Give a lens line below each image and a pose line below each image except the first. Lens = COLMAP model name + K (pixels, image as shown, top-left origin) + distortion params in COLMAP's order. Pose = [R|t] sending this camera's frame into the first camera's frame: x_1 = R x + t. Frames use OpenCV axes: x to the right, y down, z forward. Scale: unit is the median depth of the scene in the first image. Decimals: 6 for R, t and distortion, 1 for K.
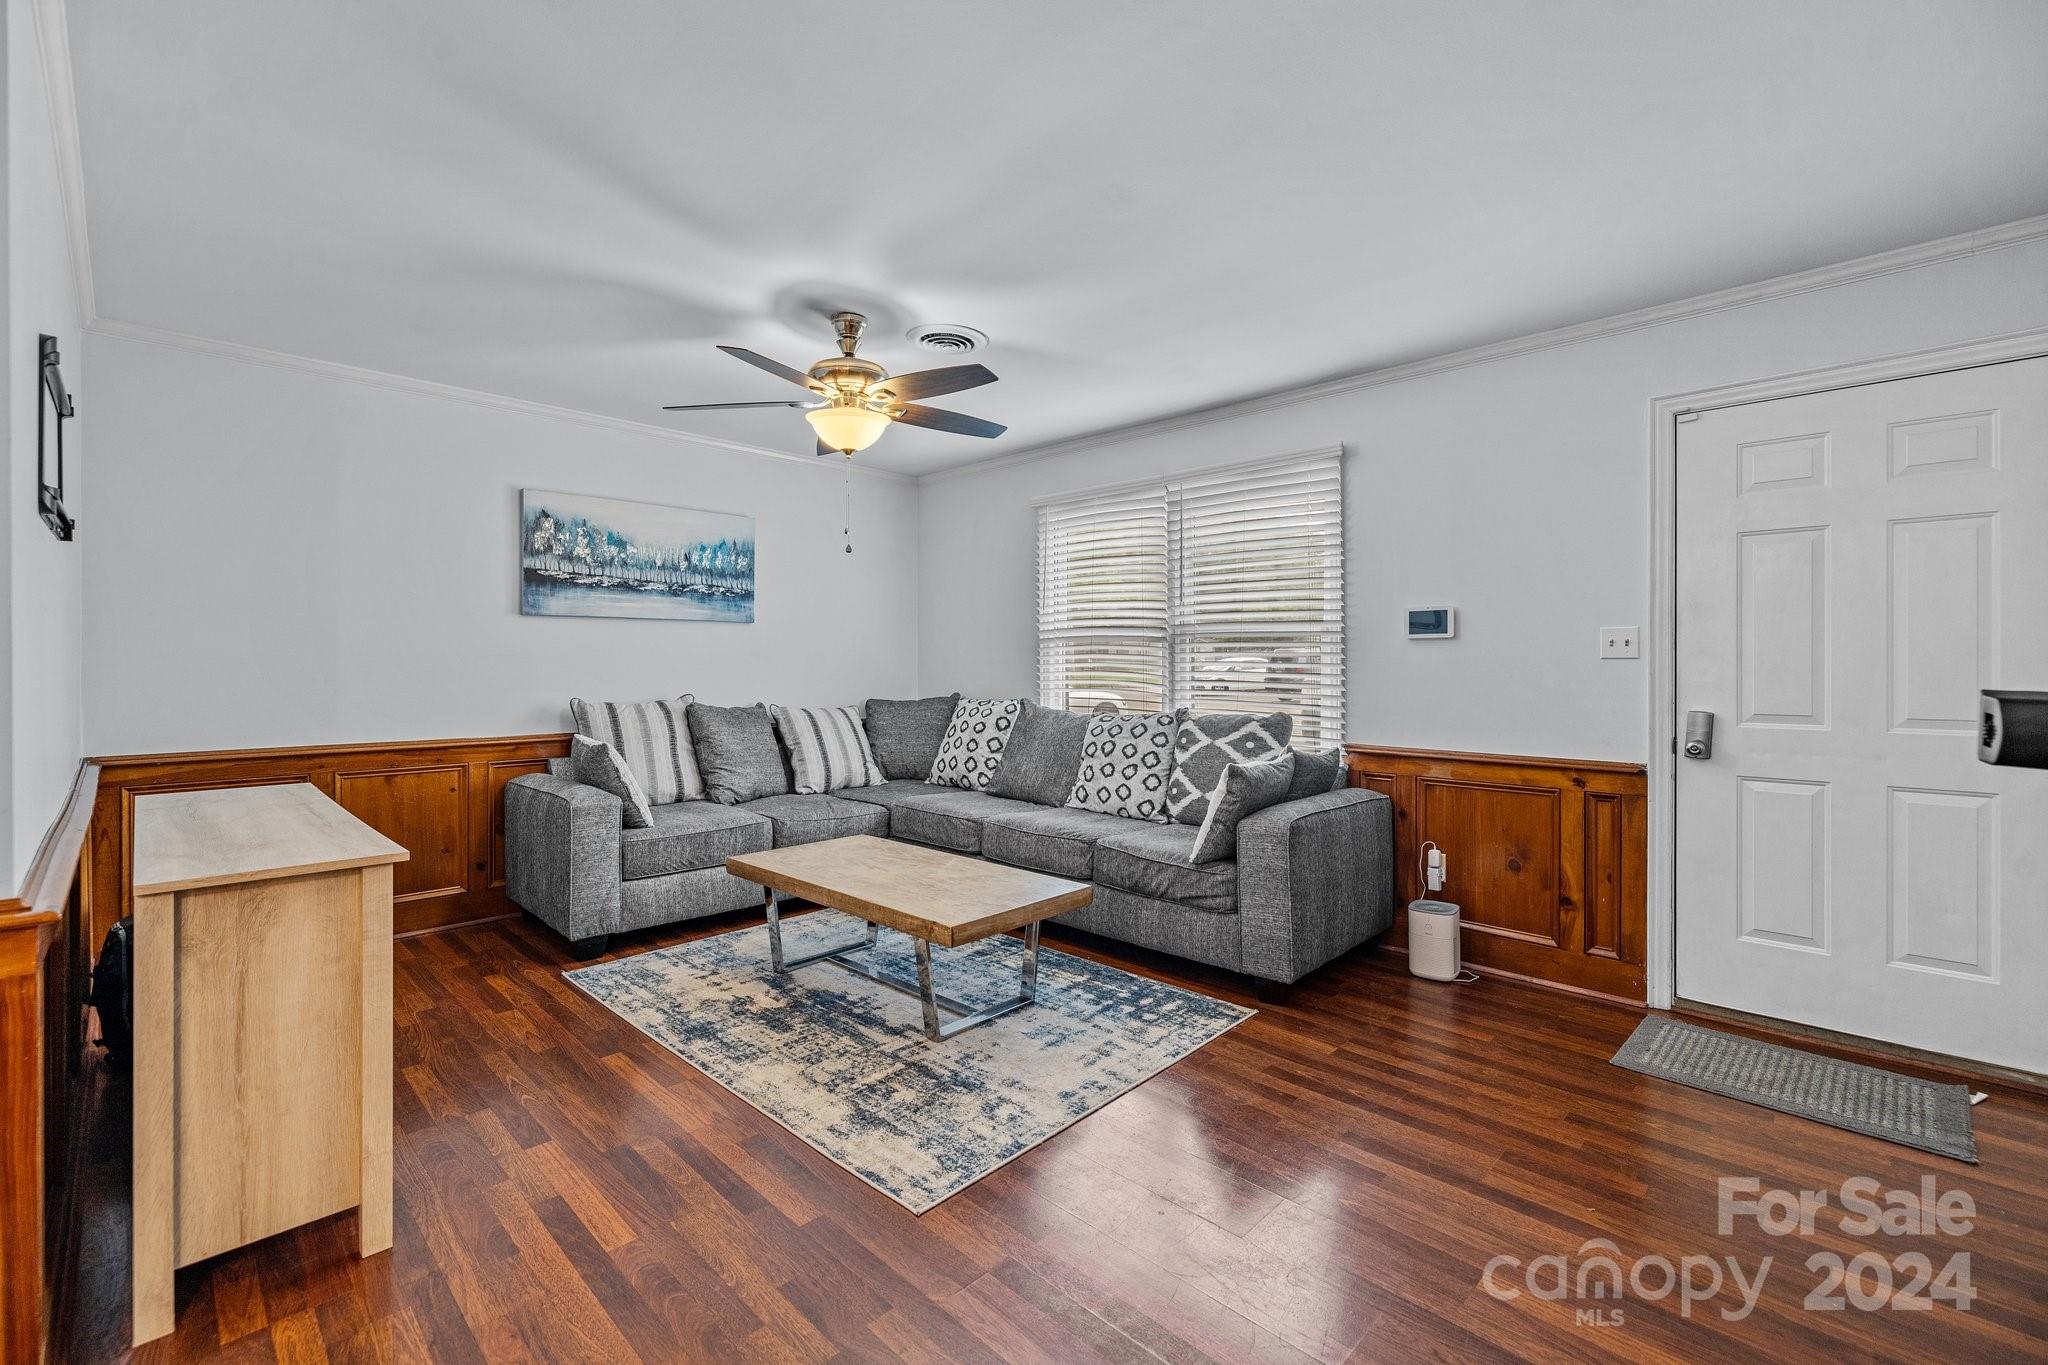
lens RADIAL K [[861.0, 0, 1023.0], [0, 861.0, 663.3], [0, 0, 1]] dist [-0.000478, 0.000313]
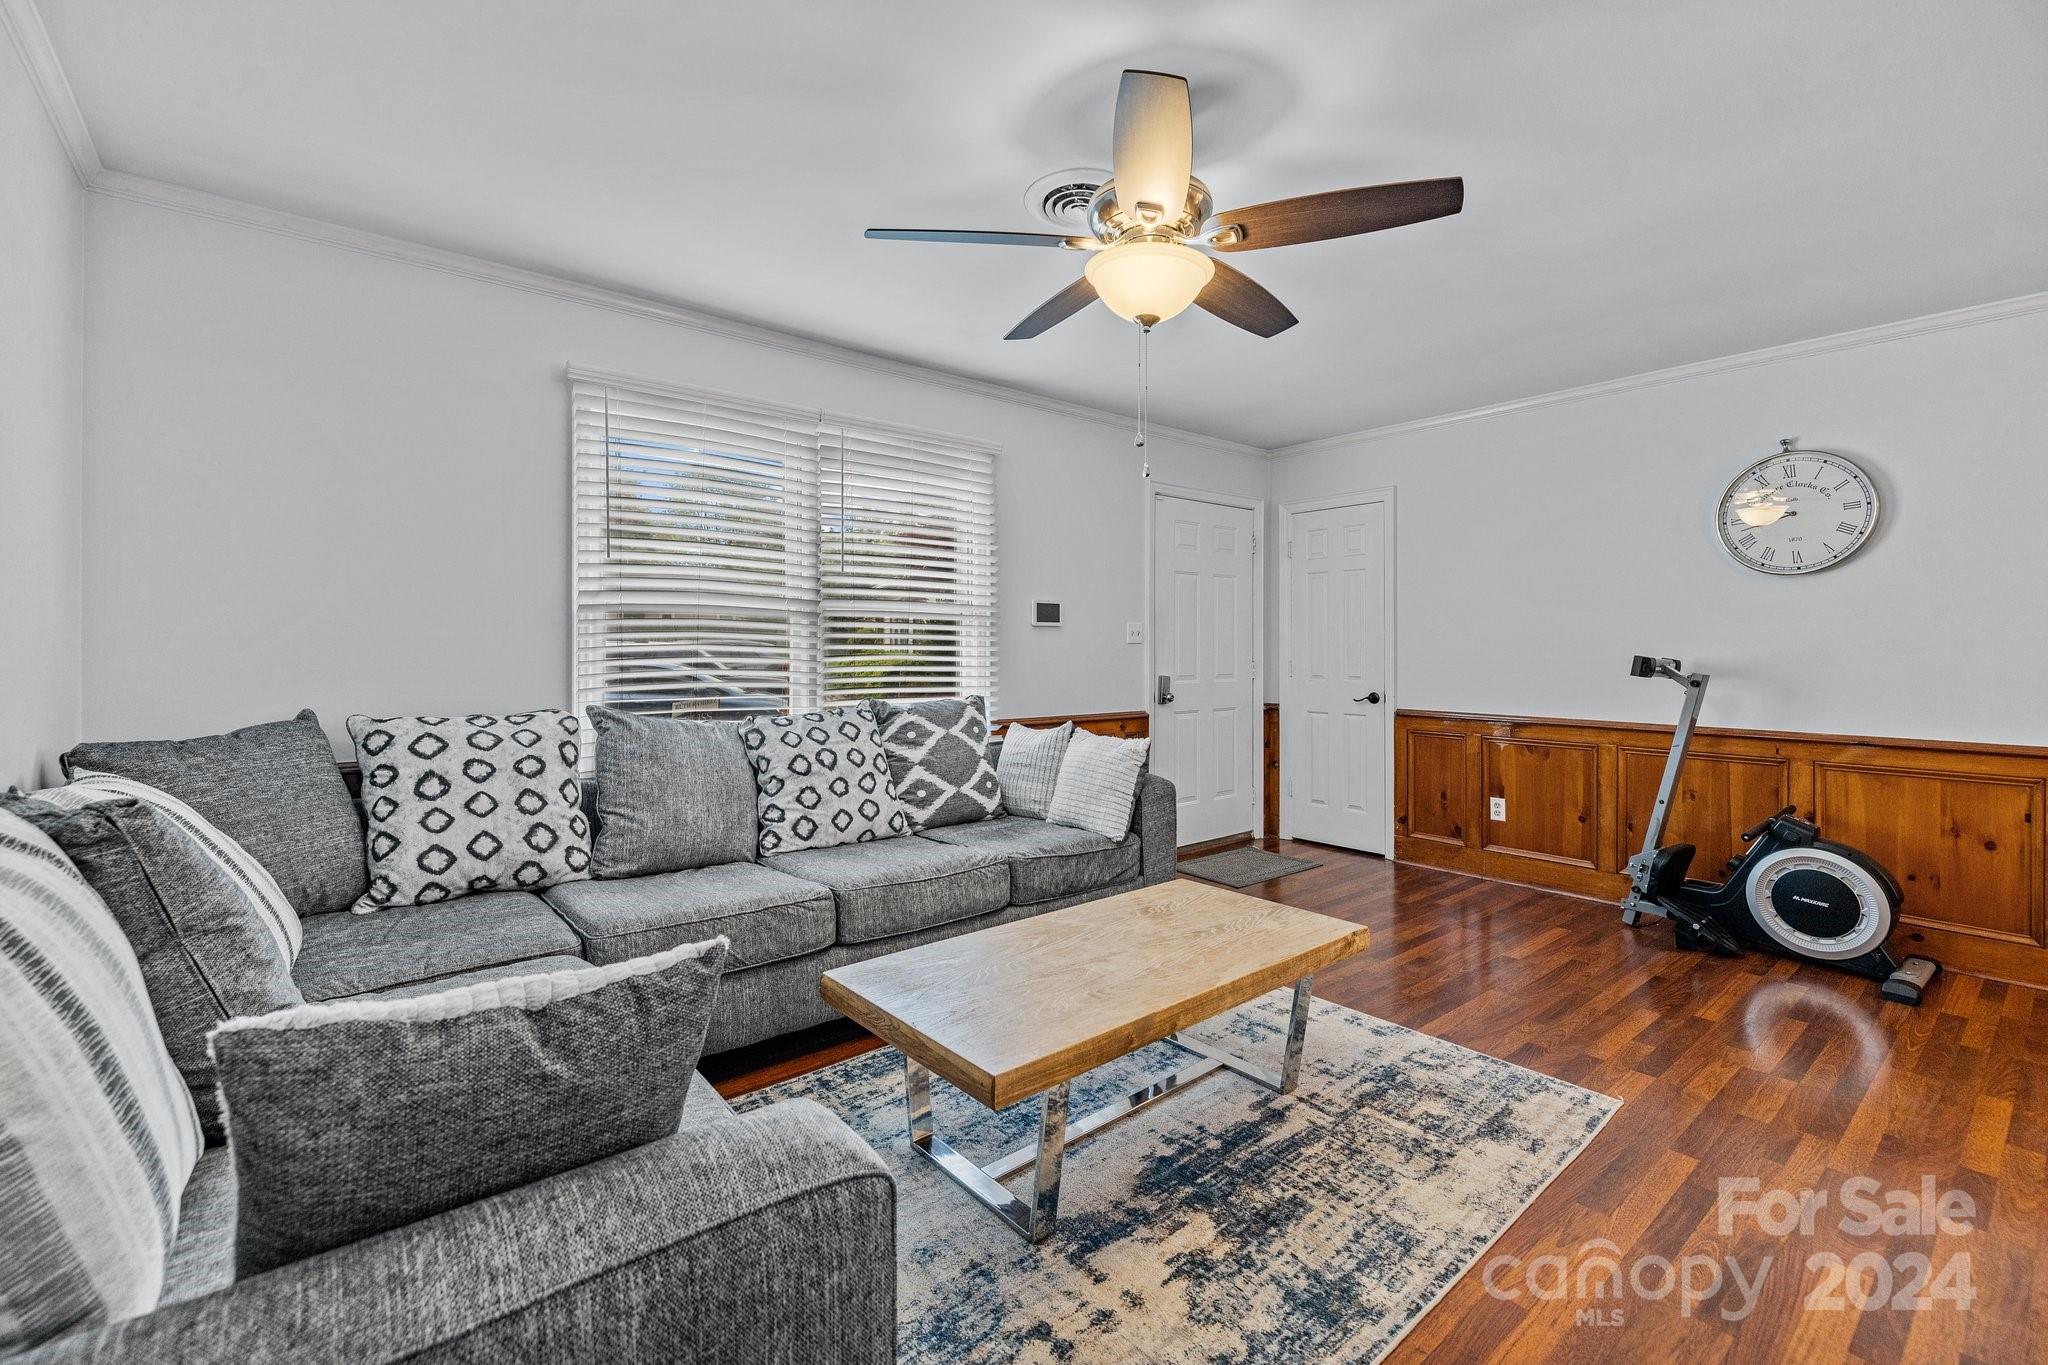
lens RADIAL K [[869.9, 0, 1011.1], [0, 869.9, 643.8], [0, 0, 1]] dist [-0.000298, 0.000141]
pose [[0.126407, 0.002426, 0.991975, -0.698456], [-0.002637, 0.999994, -0.002109, -0.000839], [-0.991975, -0.002349, 0.126413, 0.820761]]
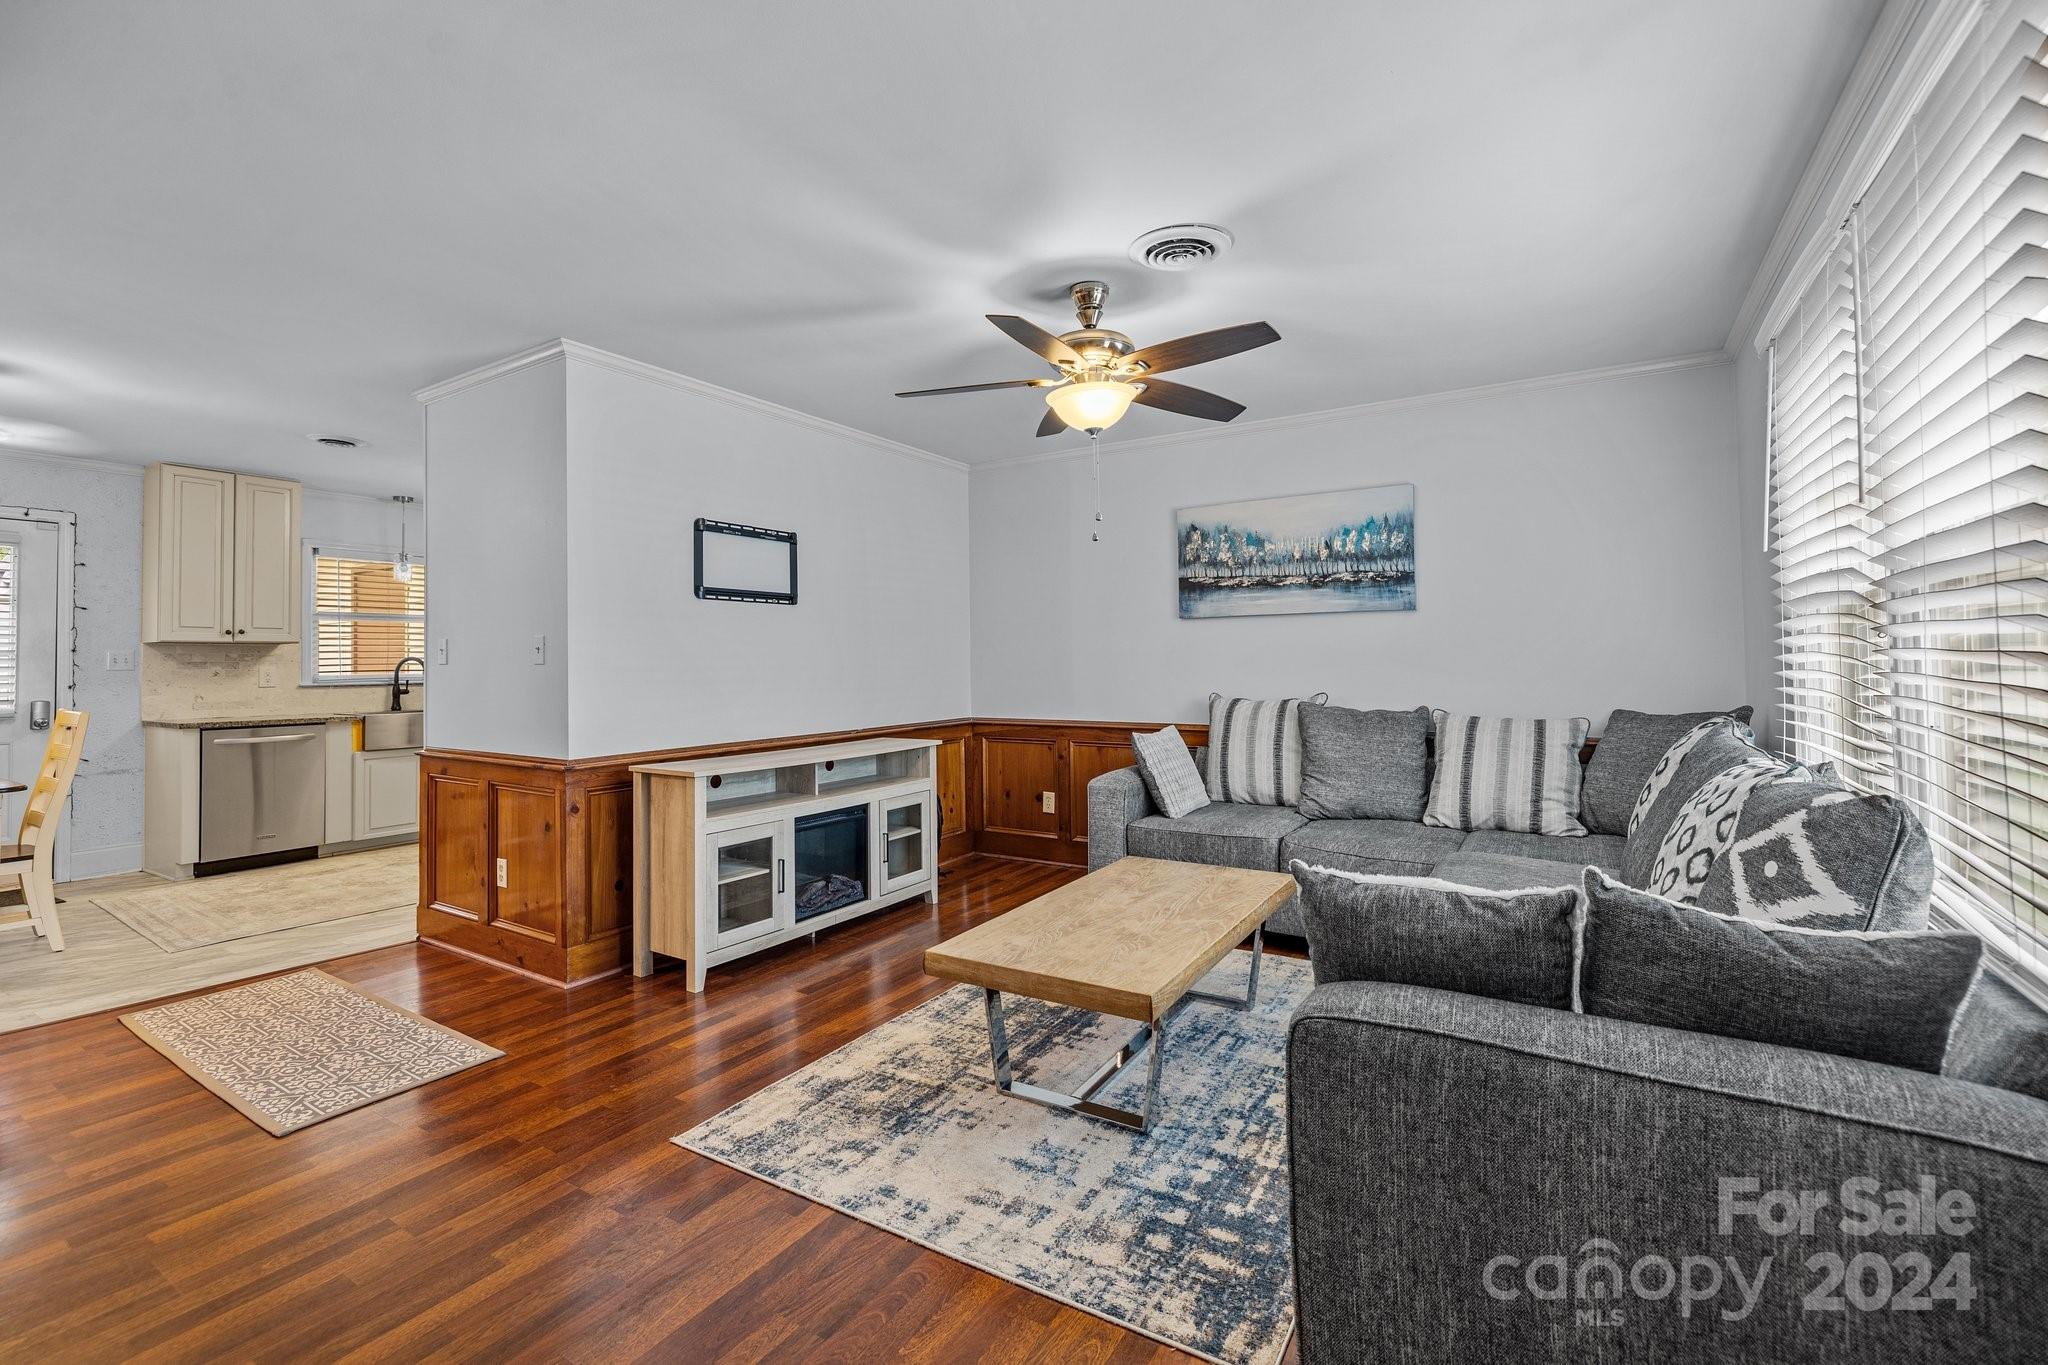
lens RADIAL K [[886.3, 0, 1039.7], [0, 886.3, 646.1], [0, 0, 1]] dist [-0.000385, -0.000076]
pose [[0.225291, -0.021215, -0.974061, 0.563092], [0.010884, 0.999755, -0.019257, 0.000801], [0.974231, -0.006263, 0.225467, 0.587511]]
